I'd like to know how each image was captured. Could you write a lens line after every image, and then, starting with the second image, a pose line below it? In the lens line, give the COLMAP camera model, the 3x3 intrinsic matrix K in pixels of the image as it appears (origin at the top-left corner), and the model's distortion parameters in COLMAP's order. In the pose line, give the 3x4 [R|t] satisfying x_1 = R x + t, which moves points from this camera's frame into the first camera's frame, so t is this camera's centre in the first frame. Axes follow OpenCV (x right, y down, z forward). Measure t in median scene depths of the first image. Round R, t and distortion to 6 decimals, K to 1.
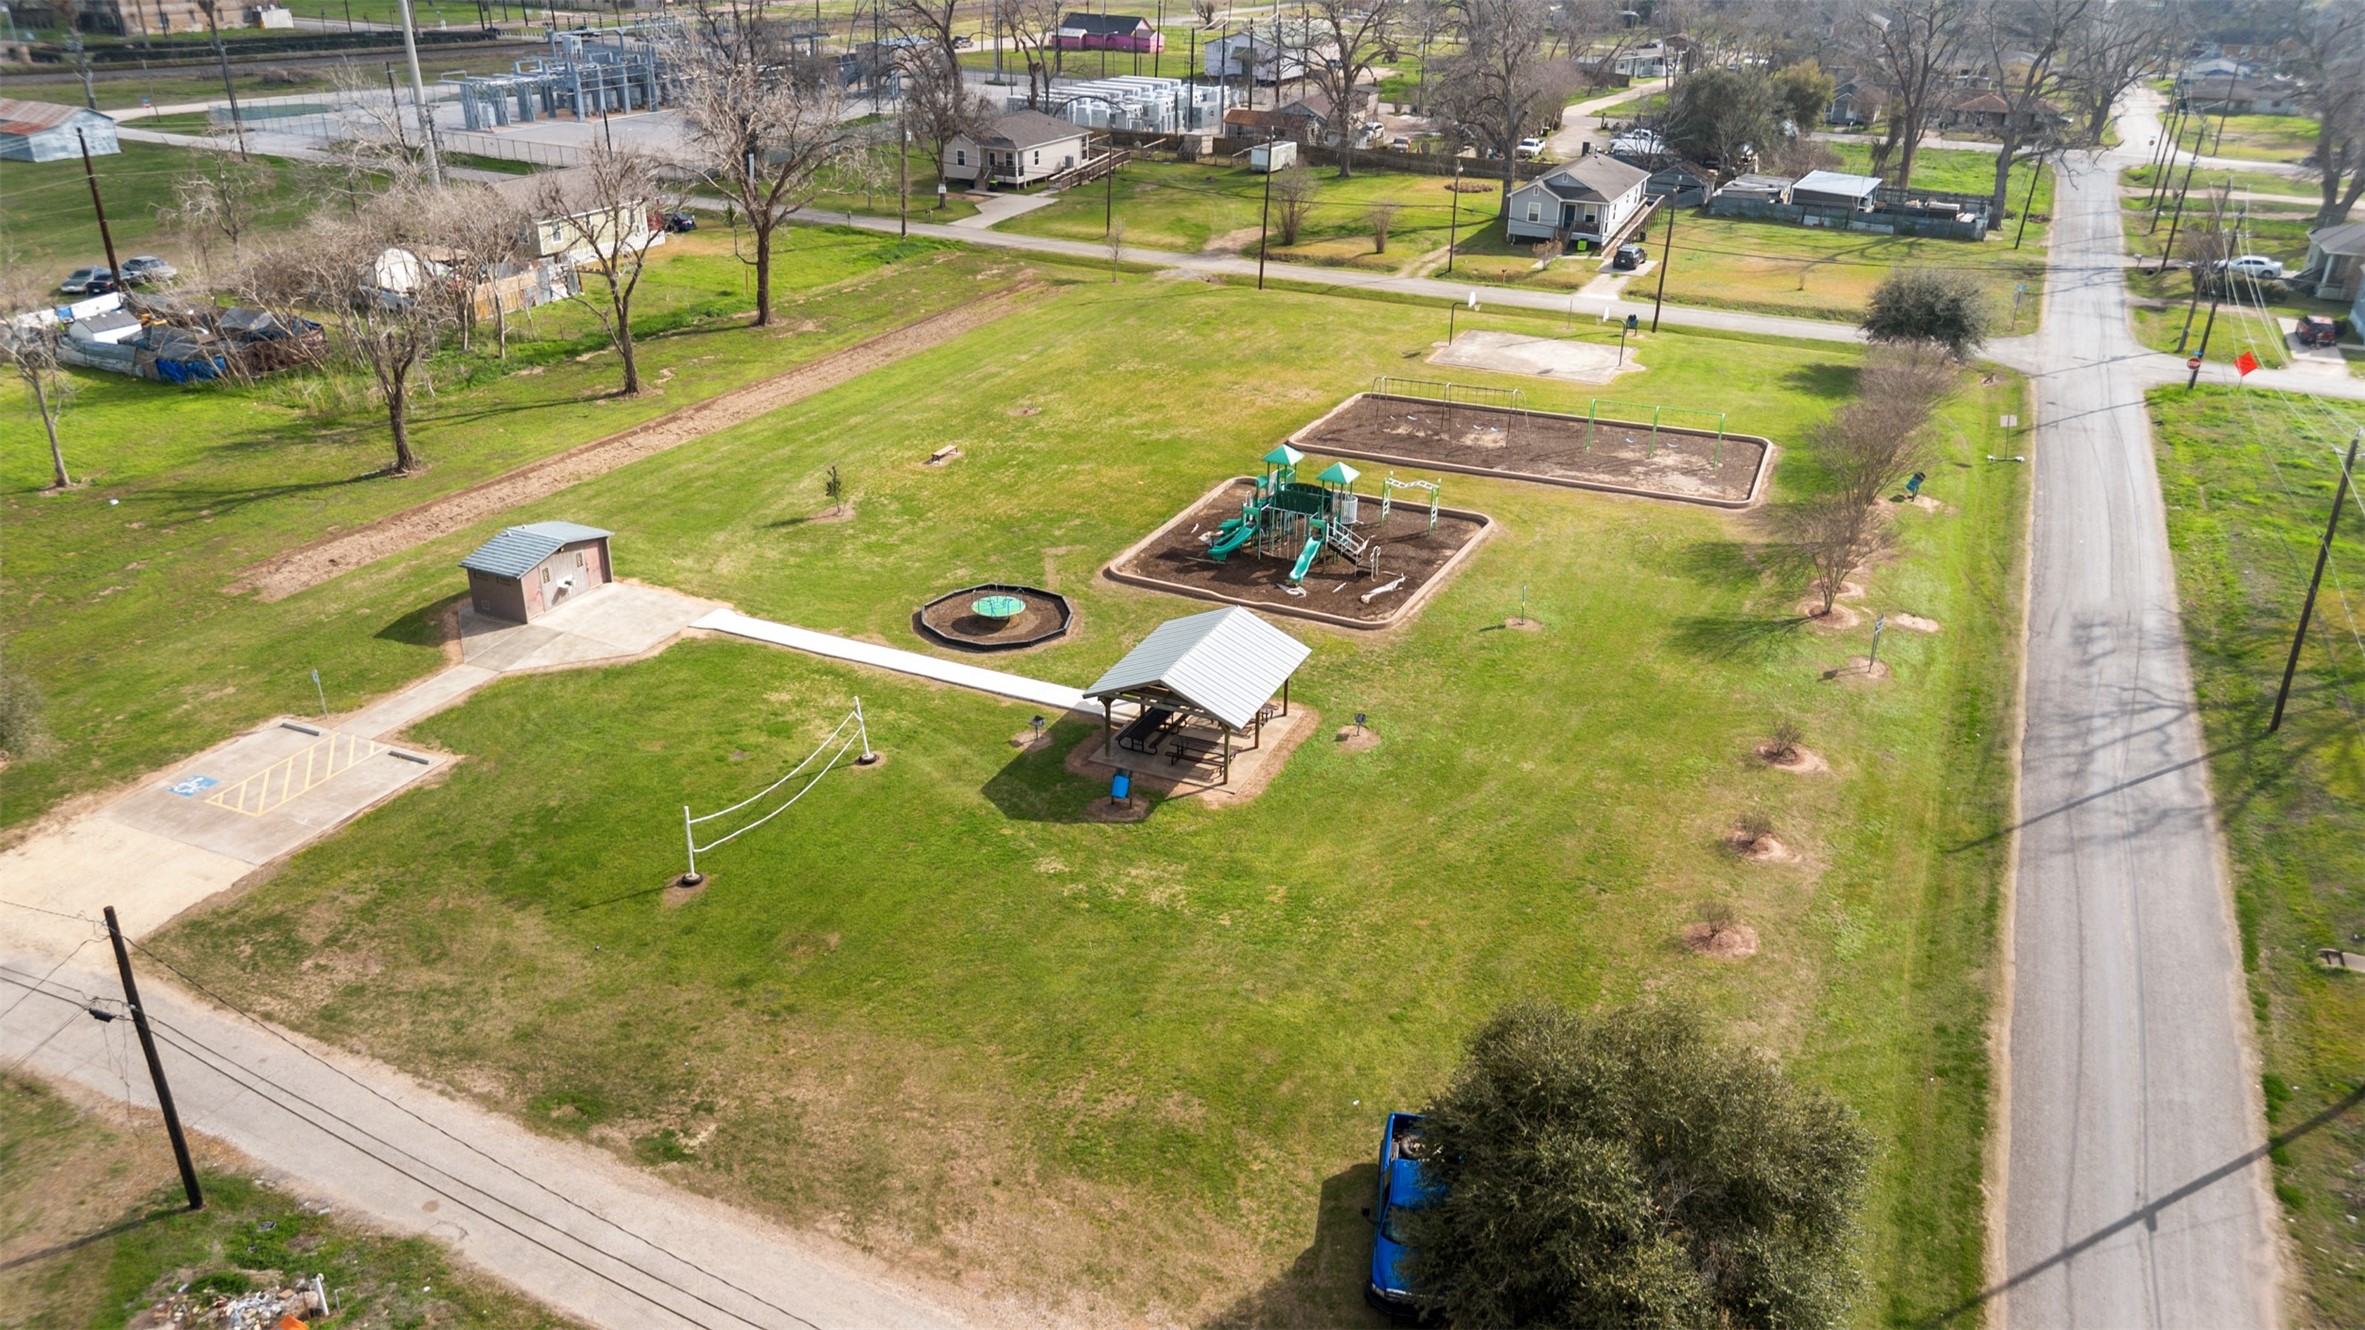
lens RADIAL K [[1722.5, 0, 1172.6], [0, 1722.5, 658.4], [0, 0, 1]] dist [0.081636, -0.064234]
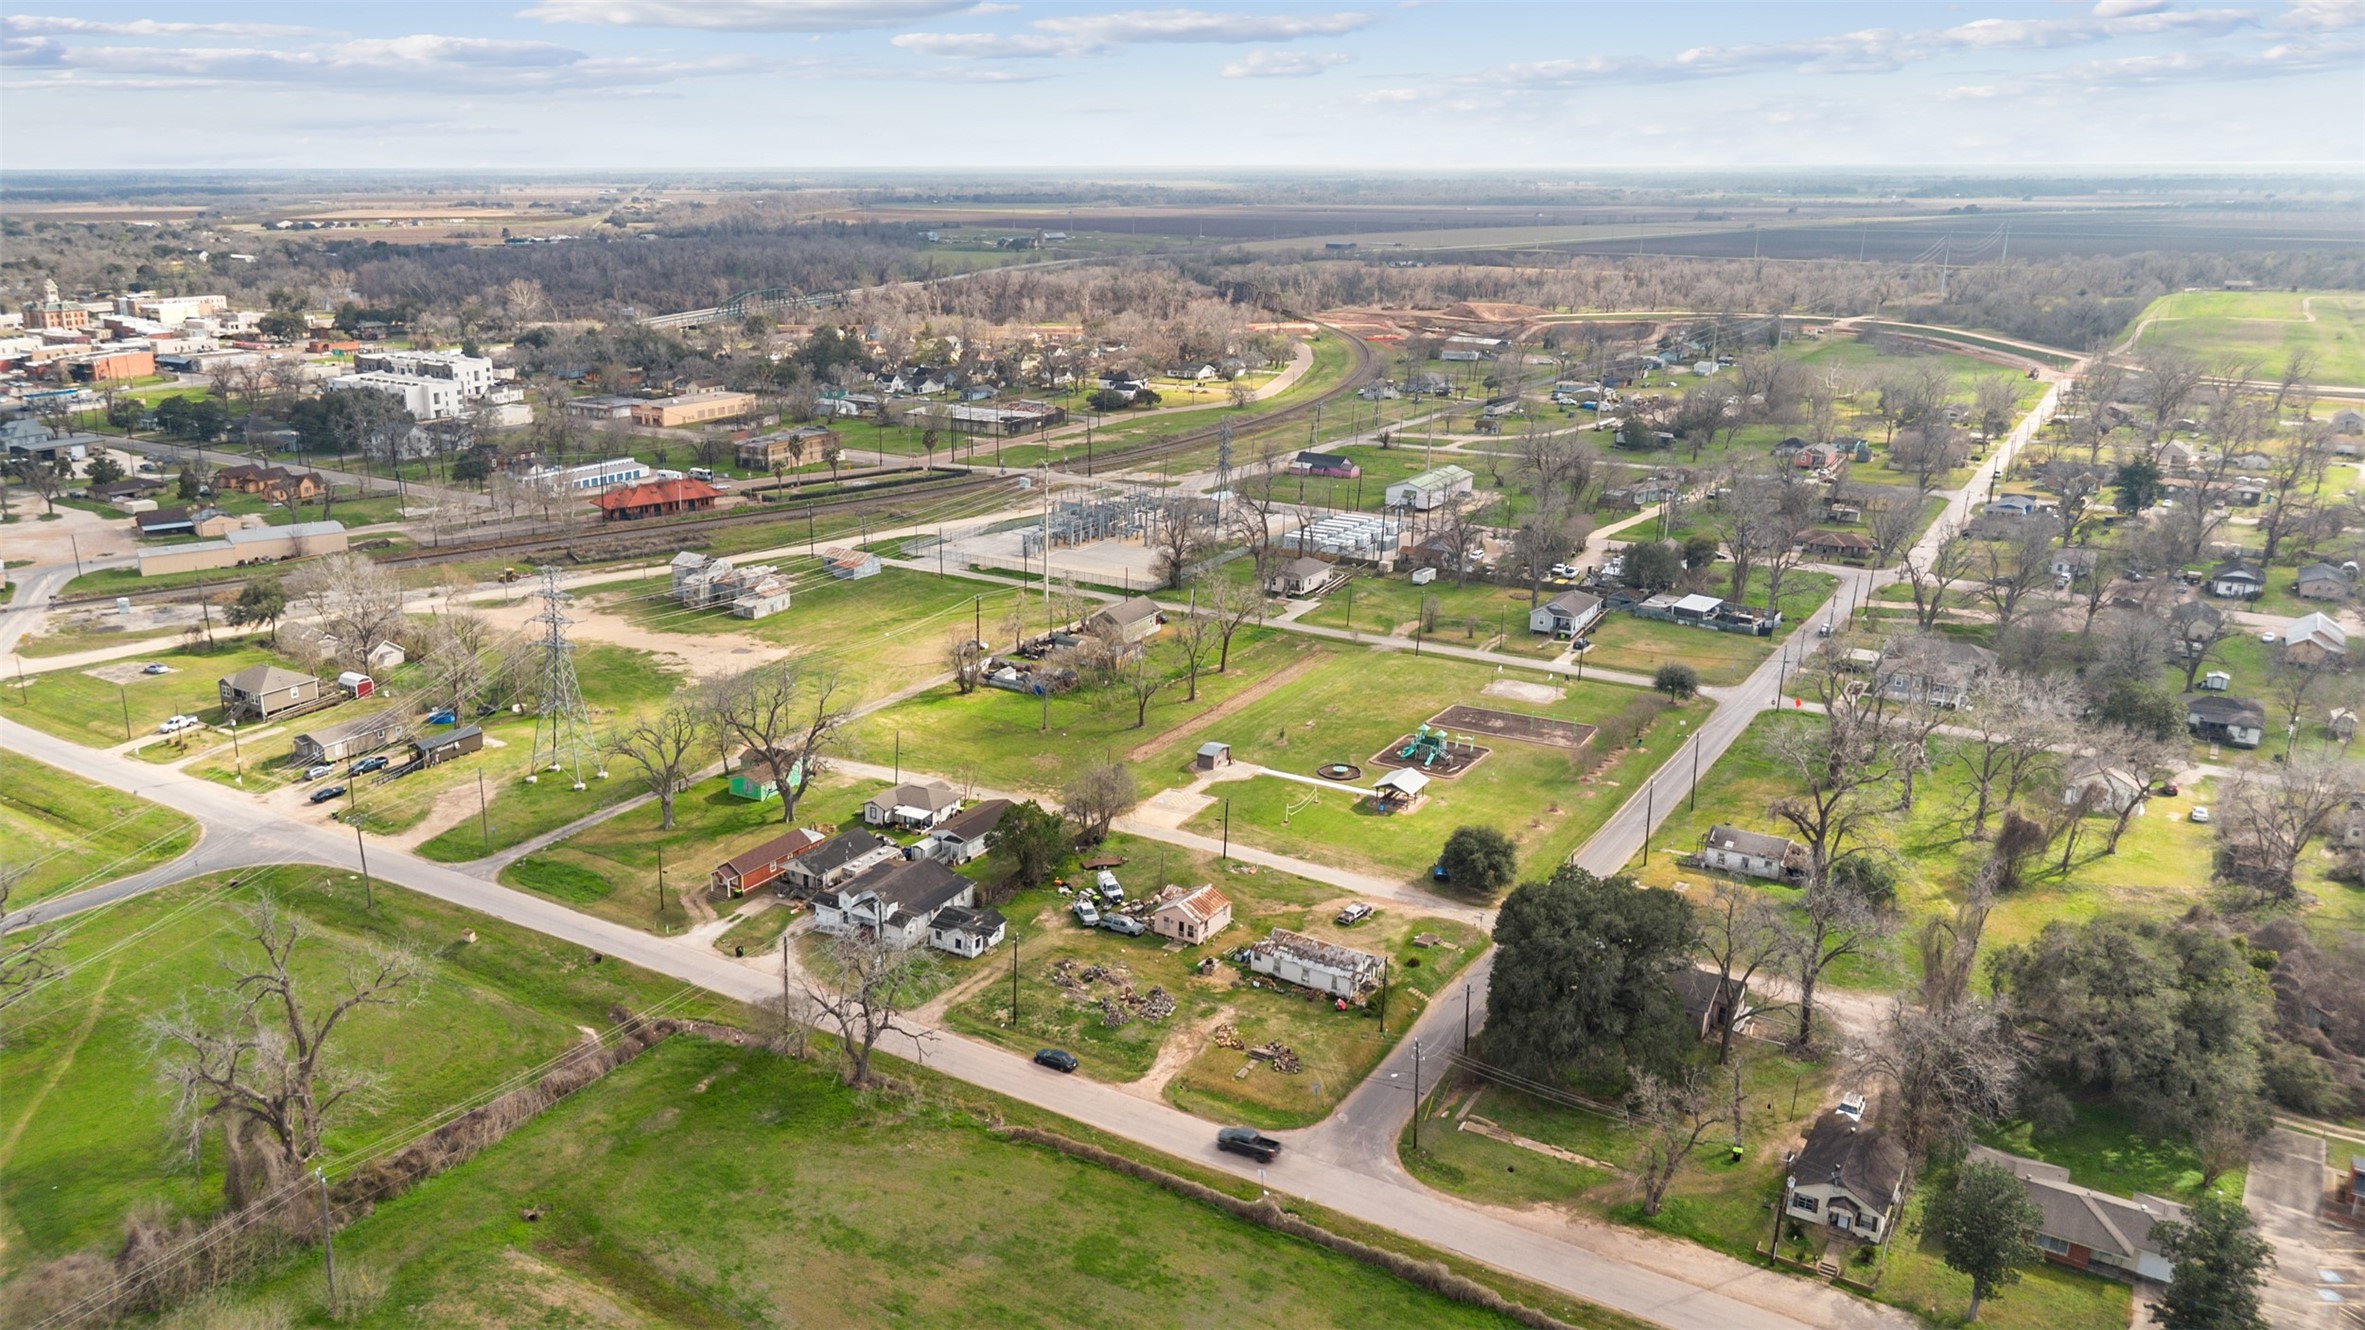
lens RADIAL K [[1722.5, 0, 1172.6], [0, 1722.5, 658.4], [0, 0, 1]] dist [0.081636, -0.064234]
pose [[0.995886, 0.021743, -0.087971, -0.104084], [-0.034488, 0.988673, -0.146066, 0.204108], [0.083798, 0.148499, 0.985356, -1.894079]]
